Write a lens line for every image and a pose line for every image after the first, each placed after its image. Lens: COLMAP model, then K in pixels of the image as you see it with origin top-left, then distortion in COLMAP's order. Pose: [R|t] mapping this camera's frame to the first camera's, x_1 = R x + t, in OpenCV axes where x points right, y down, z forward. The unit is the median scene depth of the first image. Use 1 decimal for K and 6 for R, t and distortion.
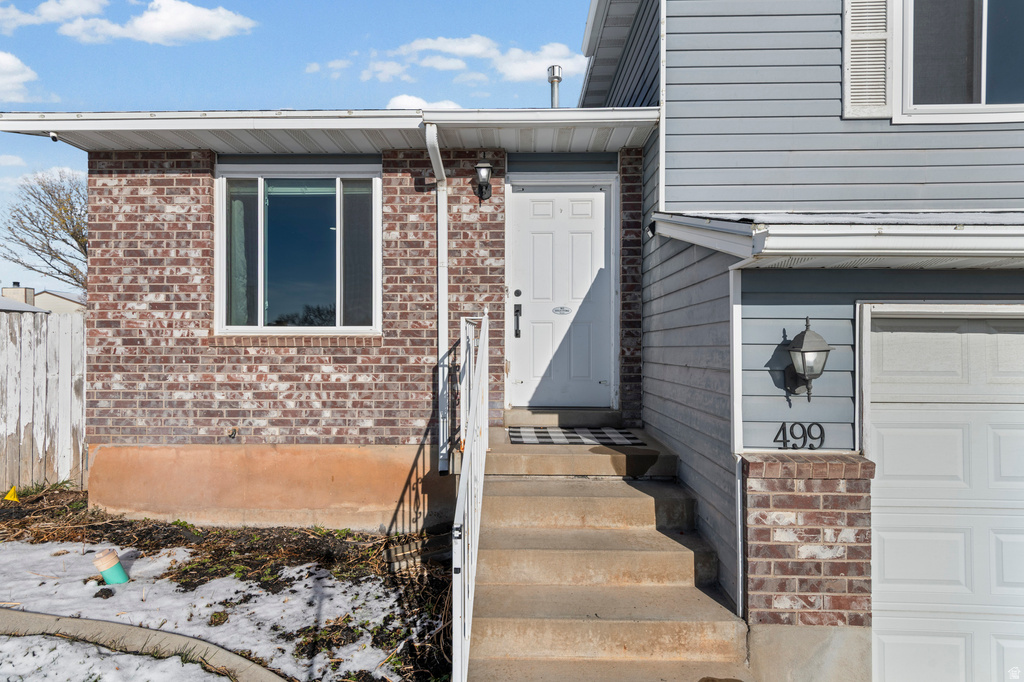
lens RADIAL K [[462.5, 0, 527.0], [0, 462.5, 333.1], [0, 0, 1]] dist [0.027292, -0.010552]
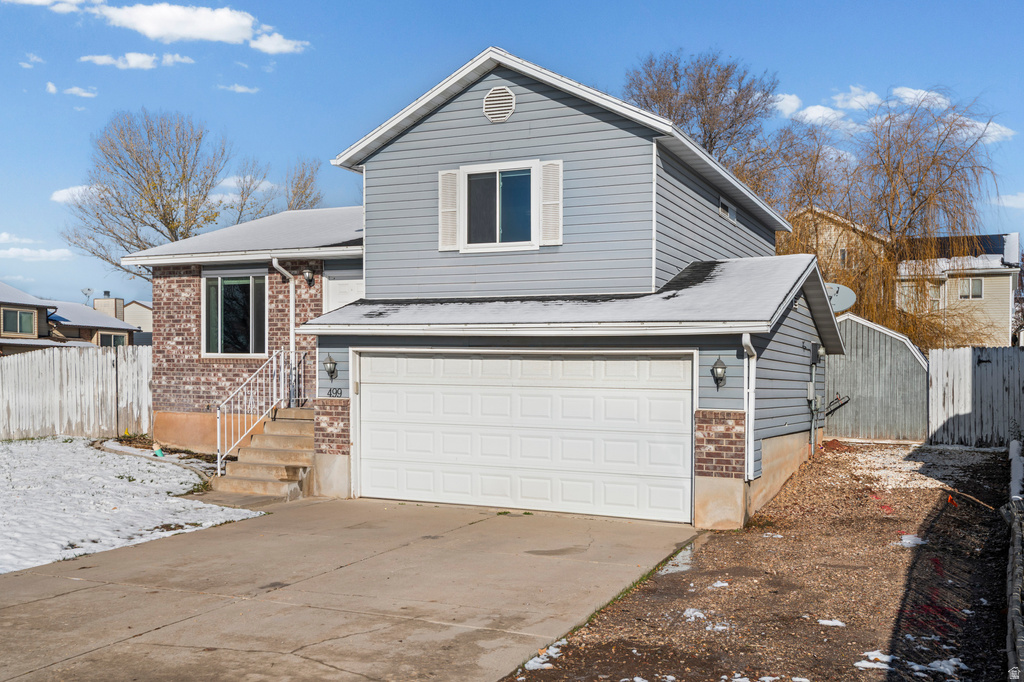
lens RADIAL K [[1003.2, 0, 581.8], [0, 1003.2, 387.3], [0, 0, 1]] dist [0.001707, 0.000000]
pose [[0.929353, 0.015308, -0.368875, 2.437371], [-0.004305, 0.999521, 0.030632, -0.007695], [0.369167, -0.026880, 0.928974, -2.394644]]
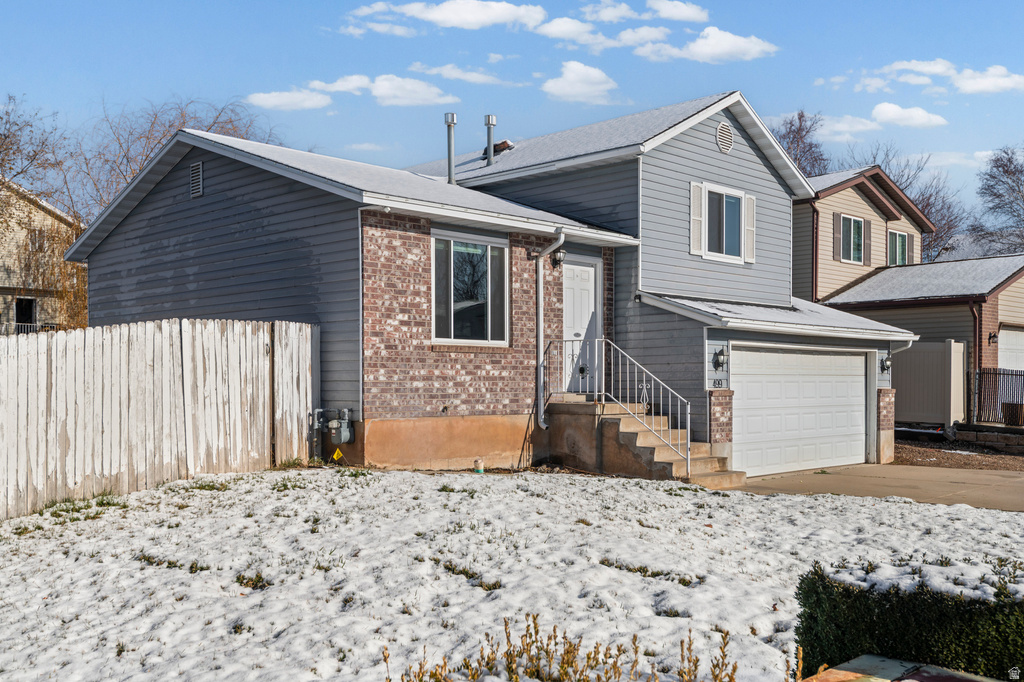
lens RADIAL K [[1003.2, 0, 544.0], [0, 1003.2, 354.9], [0, 0, 1]] dist [0.001707, 0.000000]
pose [[0.662396, 0.017513, 0.748950, -2.849076], [-0.017558, 0.999815, -0.007850, 0.058209], [-0.748948, -0.007950, 0.662581, -1.394491]]
